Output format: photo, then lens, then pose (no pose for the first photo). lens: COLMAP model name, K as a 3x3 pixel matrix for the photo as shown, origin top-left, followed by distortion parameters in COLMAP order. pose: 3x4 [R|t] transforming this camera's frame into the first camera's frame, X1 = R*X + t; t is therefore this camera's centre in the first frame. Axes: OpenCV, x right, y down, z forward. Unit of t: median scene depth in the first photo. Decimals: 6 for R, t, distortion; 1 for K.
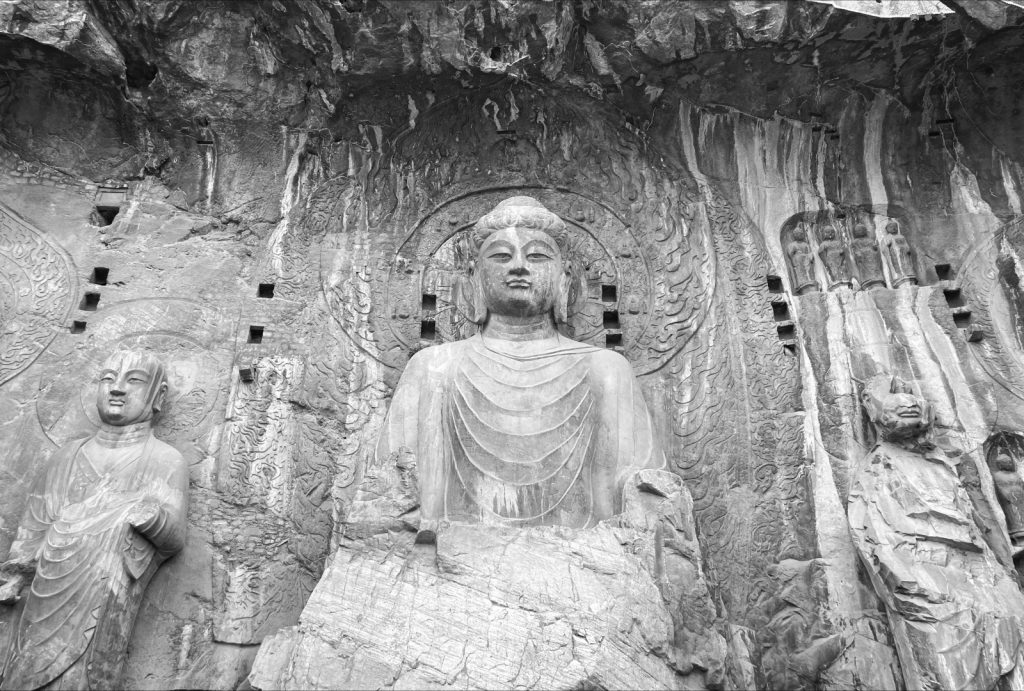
lens RADIAL K [[792.9, 0, 502.7], [0, 792.9, 289.6], [0, 0, 1]] dist [0.107573, -0.144962]
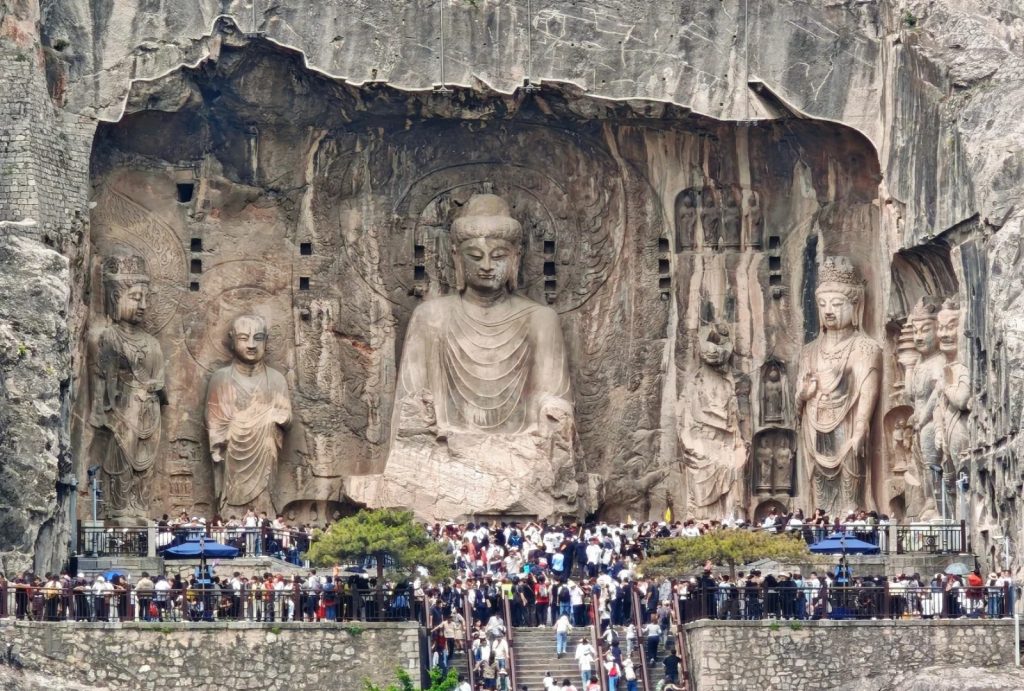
lens RADIAL K [[4101.2, 0, 512.0], [0, 4101.2, 345.5], [0, 0, 1]] dist [0.045048, 1.416373]
pose [[0.998422, -0.003973, 0.056015, -0.359045], [-0.021940, 0.890615, 0.454228, -3.334333], [-0.051693, -0.454740, 0.889123, -5.871880]]
